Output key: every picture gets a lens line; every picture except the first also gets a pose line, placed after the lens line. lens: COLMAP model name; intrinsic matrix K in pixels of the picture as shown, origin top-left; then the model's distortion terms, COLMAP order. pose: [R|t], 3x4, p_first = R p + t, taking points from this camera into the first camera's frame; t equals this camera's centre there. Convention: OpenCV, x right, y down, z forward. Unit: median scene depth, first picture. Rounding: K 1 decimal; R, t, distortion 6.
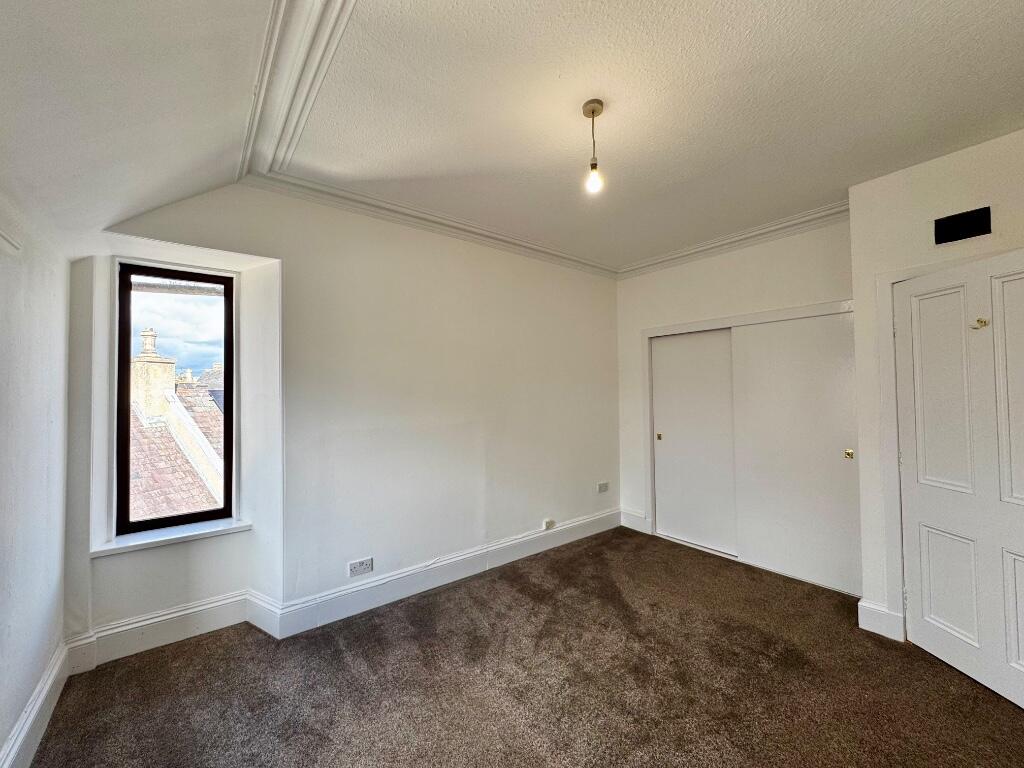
lens RADIAL K [[408.7, 0, 510.6], [0, 408.7, 382.8], [0, 0, 1]] dist [-0.000359, 0.000322]
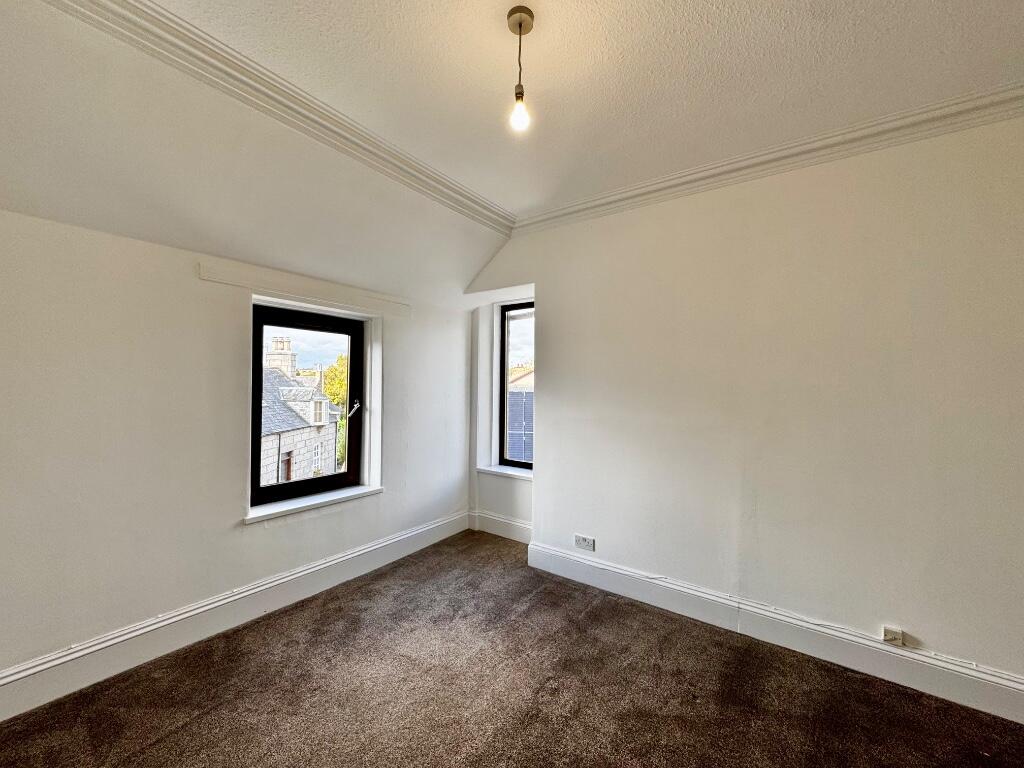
lens RADIAL K [[408.7, 0, 510.6], [0, 408.7, 382.8], [0, 0, 1]] dist [-0.000359, 0.000322]
pose [[0.282437, 0.012656, -0.959202, 0.682368], [0.007622, 0.999852, 0.015437, 0.000776], [0.959256, -0.011671, 0.282298, 0.543646]]
